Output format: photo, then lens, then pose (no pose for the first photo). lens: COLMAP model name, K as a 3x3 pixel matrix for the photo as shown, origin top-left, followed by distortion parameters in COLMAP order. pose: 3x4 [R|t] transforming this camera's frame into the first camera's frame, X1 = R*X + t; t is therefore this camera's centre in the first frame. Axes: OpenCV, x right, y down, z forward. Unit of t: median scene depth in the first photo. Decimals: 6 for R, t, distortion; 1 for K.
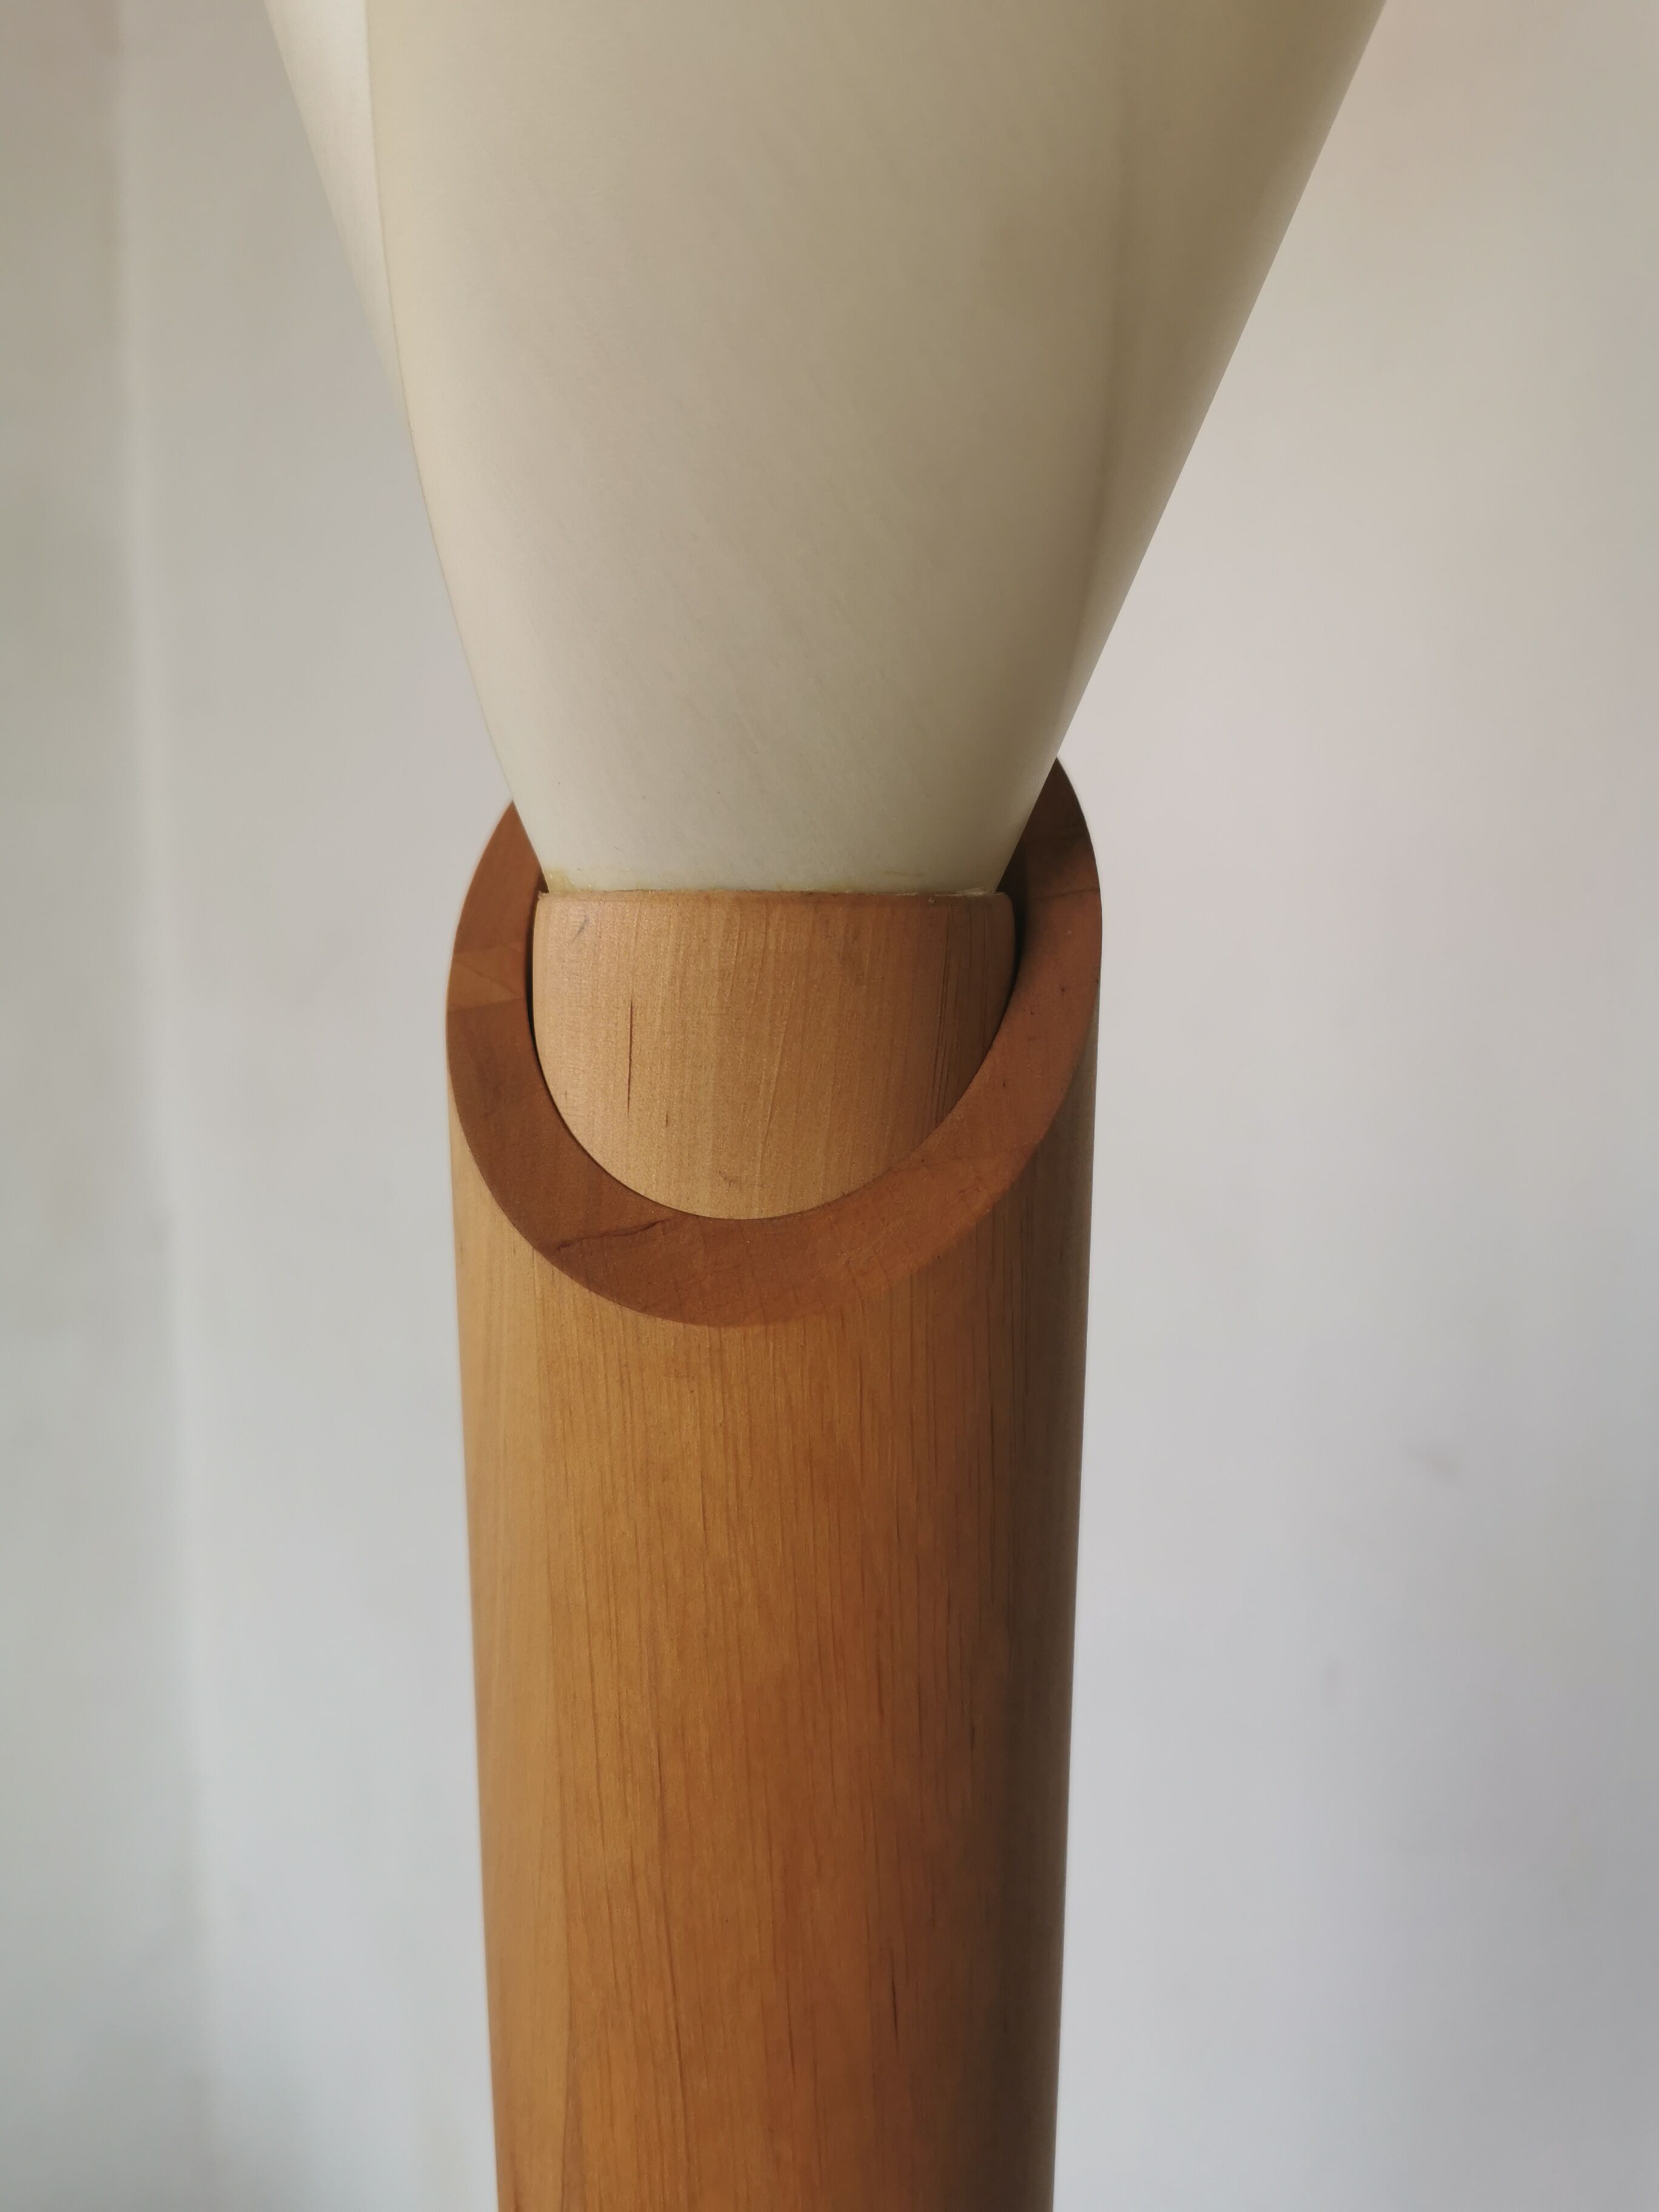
lens RADIAL K [[1831.7, 0, 833.0], [0, 1831.7, 1099.3], [0, 0, 1]] dist [0.005827, -0.003250]
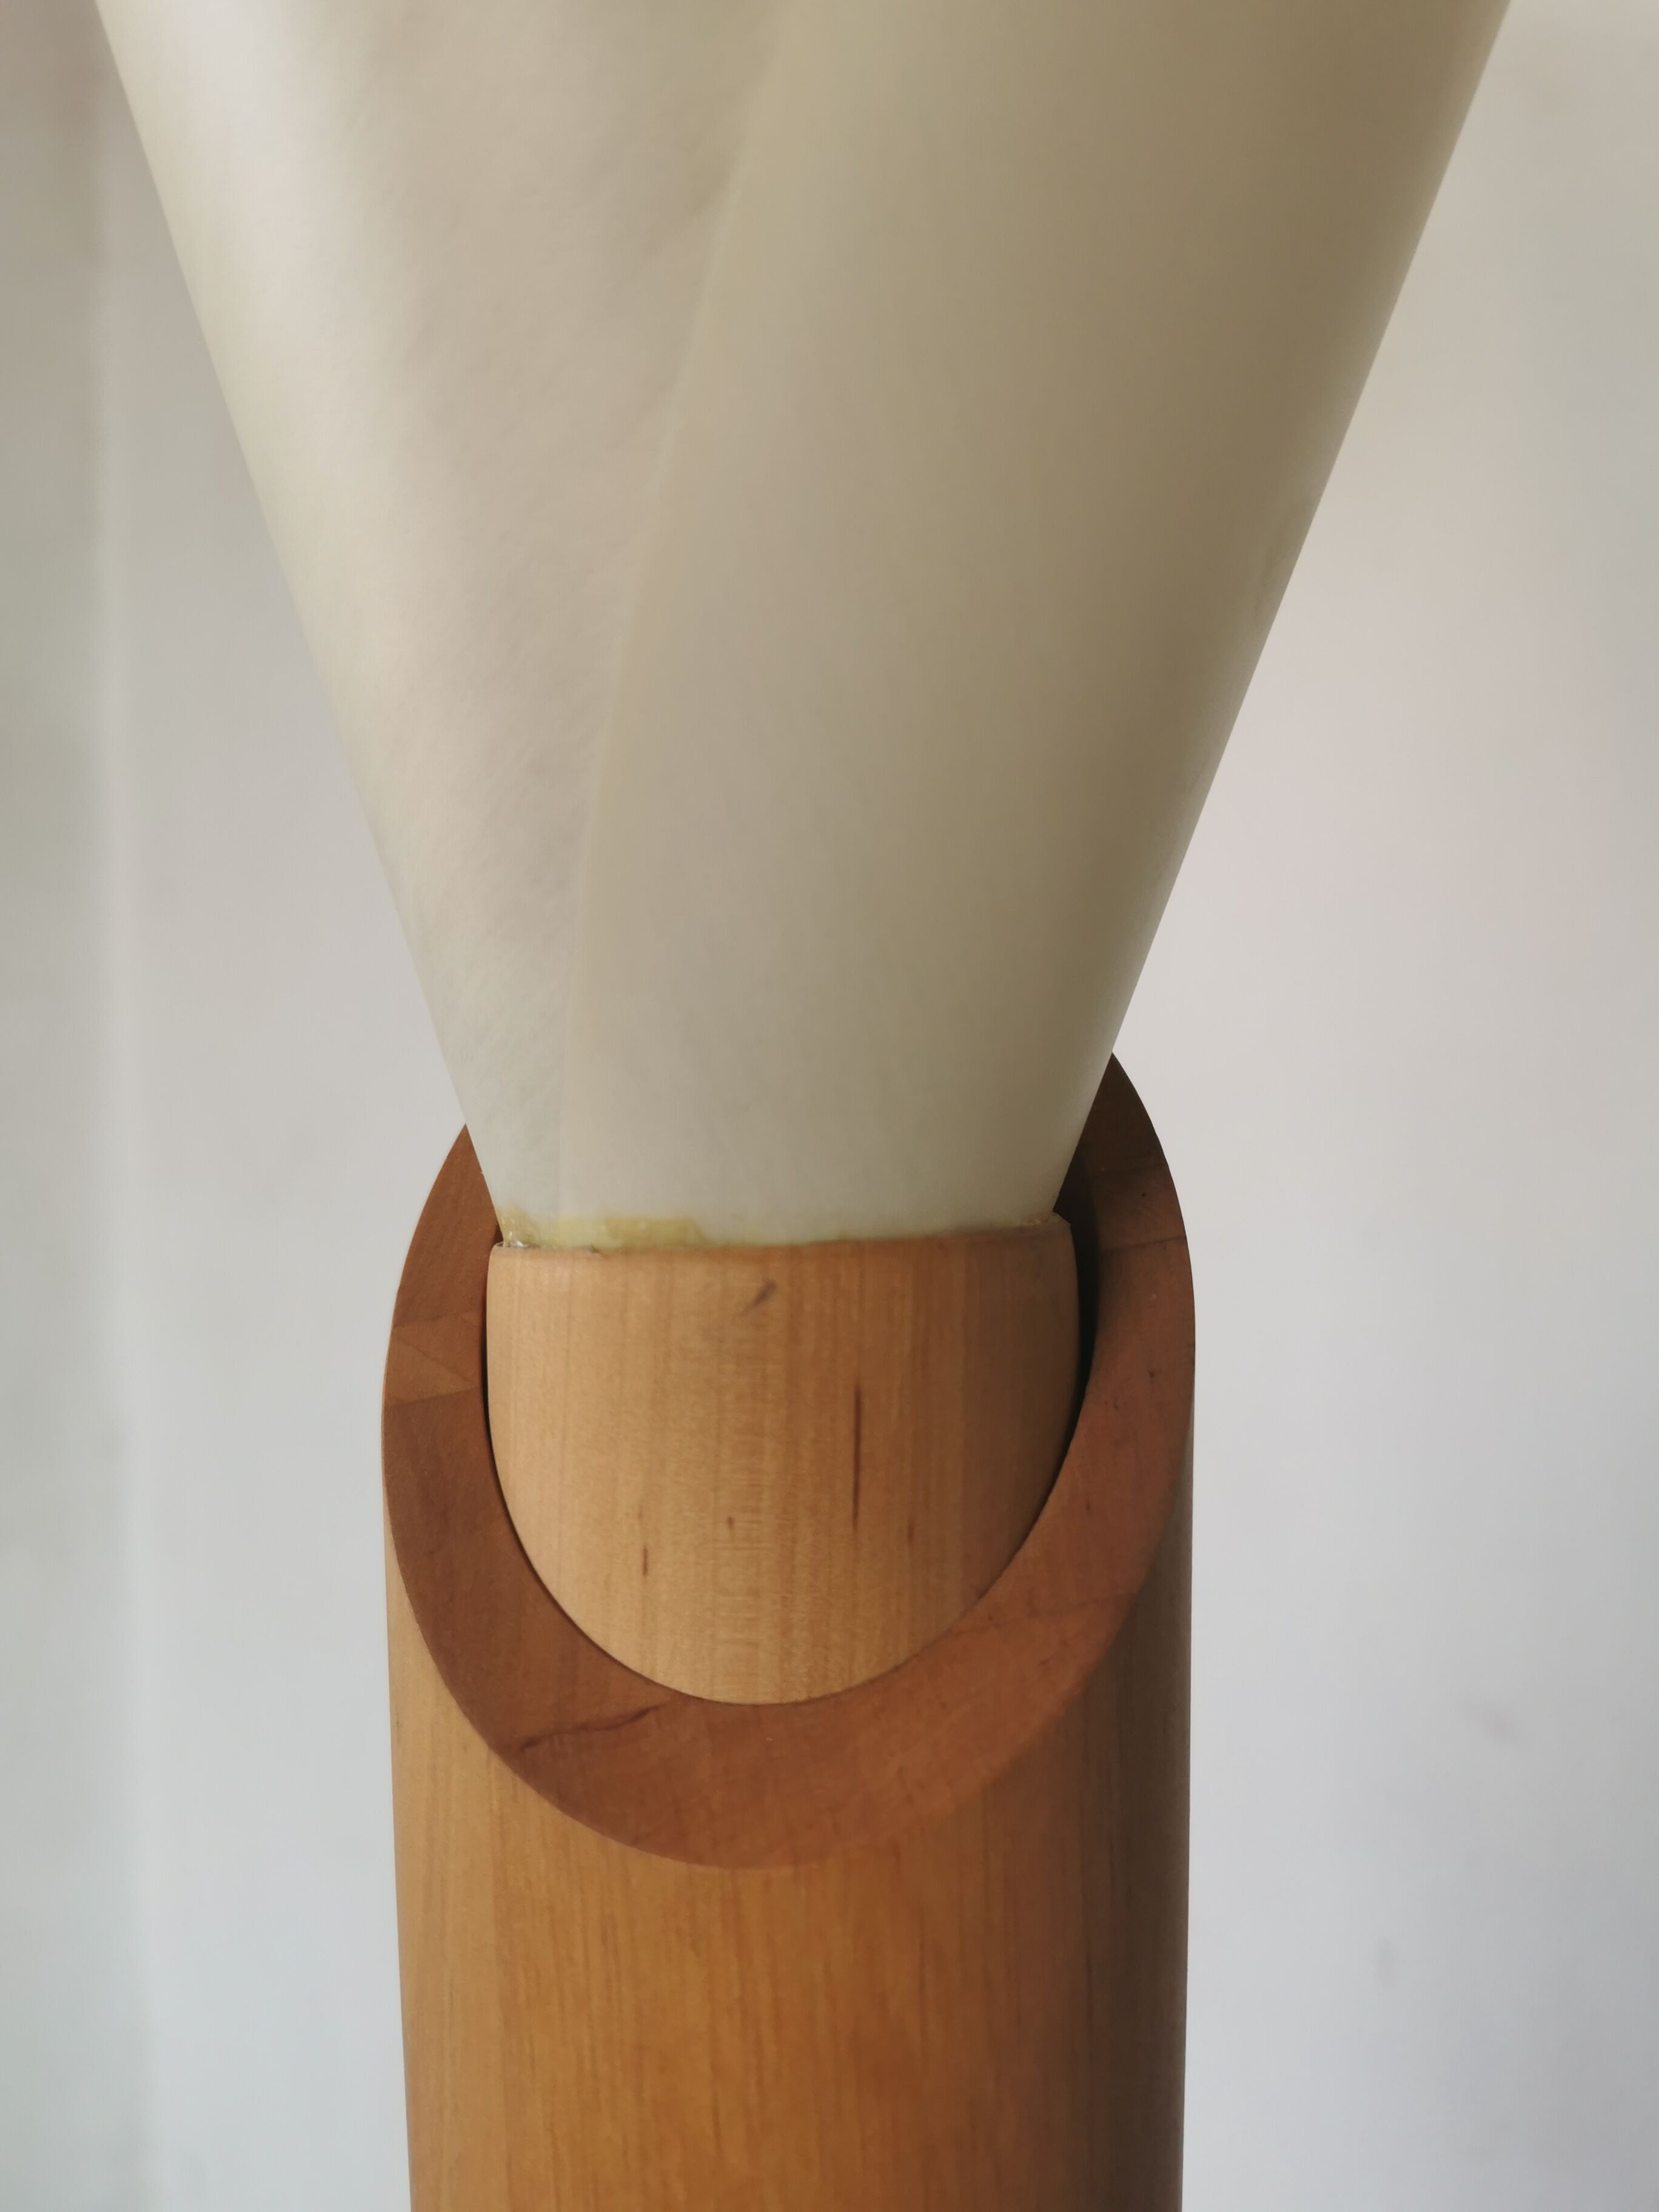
lens RADIAL K [[1831.7, 0, 833.0], [0, 1831.7, 1099.3], [0, 0, 1]] dist [0.005827, -0.003250]
pose [[0.999776, -0.014783, 0.015153, -0.026959], [0.016081, 0.995856, -0.089512, -0.119662], [-0.013767, 0.089736, 0.995870, 0.208027]]
